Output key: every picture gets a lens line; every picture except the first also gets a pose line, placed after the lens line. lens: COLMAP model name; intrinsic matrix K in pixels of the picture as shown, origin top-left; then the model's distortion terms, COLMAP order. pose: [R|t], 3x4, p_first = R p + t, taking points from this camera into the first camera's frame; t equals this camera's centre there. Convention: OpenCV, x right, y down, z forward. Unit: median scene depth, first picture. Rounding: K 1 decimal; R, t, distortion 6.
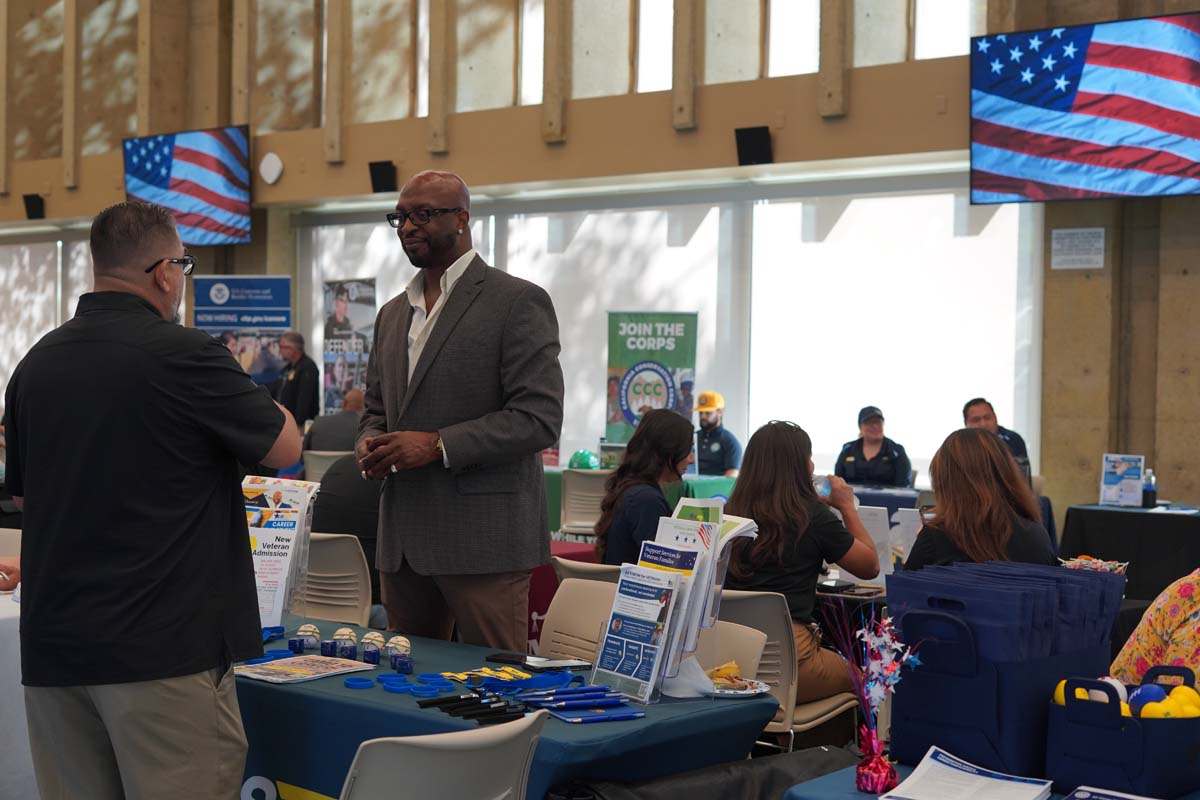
lens RADIAL K [[1751.7, 0, 600.0], [0, 1751.7, 400.0], [0, 0, 1]] dist [-0.028853, 0.030069]
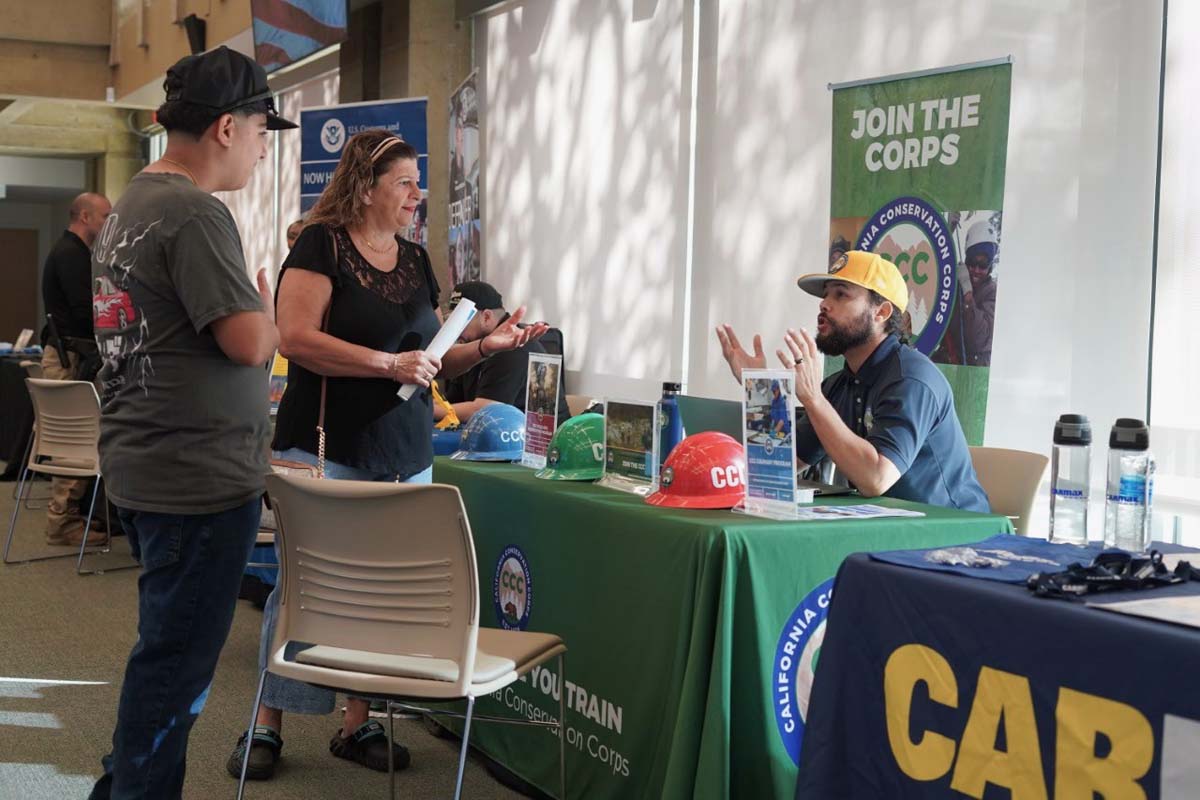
lens RADIAL K [[1751.7, 0, 600.0], [0, 1751.7, 400.0], [0, 0, 1]] dist [-0.028853, 0.030069]
pose [[0.910160, 0.022685, -0.413636, 0.115402], [-0.014484, 0.999632, 0.022951, 0.013768], [0.414004, -0.014898, 0.910153, 0.539631]]
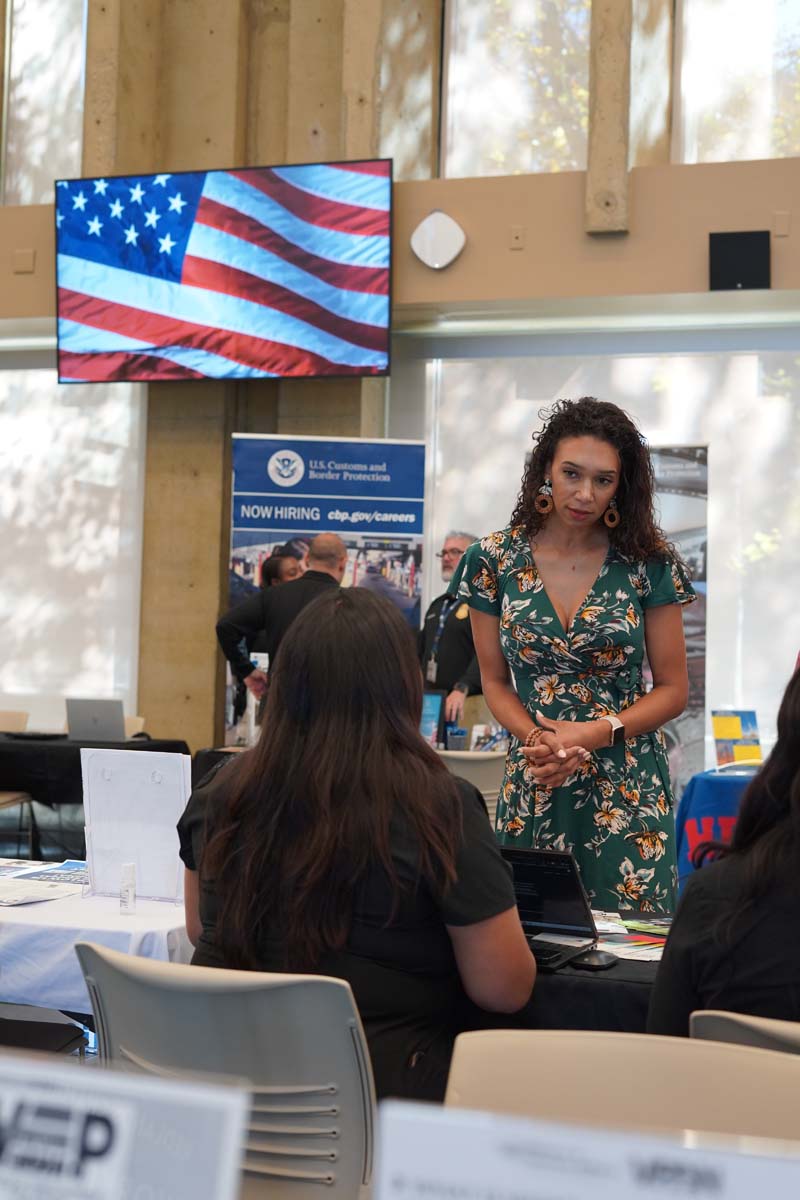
lens RADIAL K [[1751.7, 0, 400.0], [0, 1751.7, 600.0], [0, 0, 1]] dist [-0.028853, 0.030069]
pose [[0.934737, 0.020018, 0.354775, -0.404304], [-0.008260, 0.999366, -0.034624, -0.001165], [-0.355243, 0.029434, 0.934310, 0.512747]]
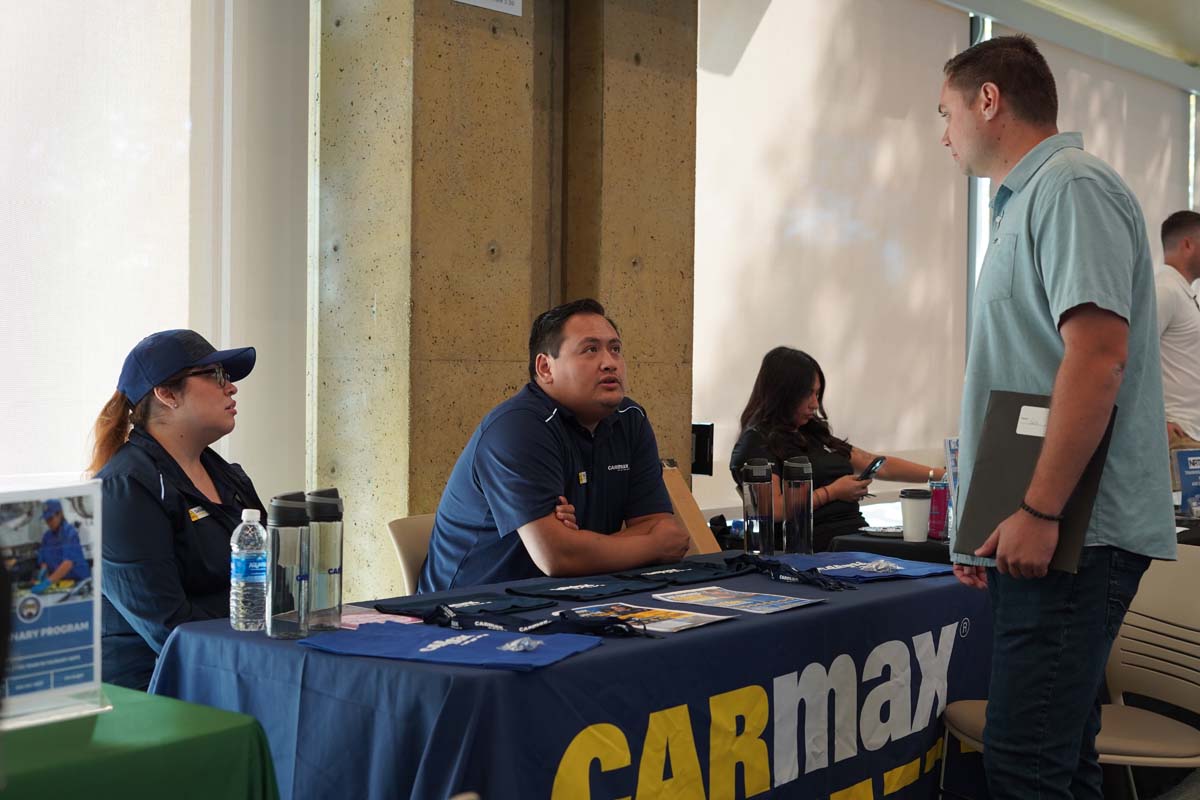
lens RADIAL K [[1751.7, 0, 600.0], [0, 1751.7, 400.0], [0, 0, 1]] dist [-0.028853, 0.030069]
pose [[-0.022026, -0.040470, 0.998938, -0.111101], [0.000284, 0.999180, 0.040486, 0.001578], [-0.999757, 0.001175, -0.021996, 0.722686]]
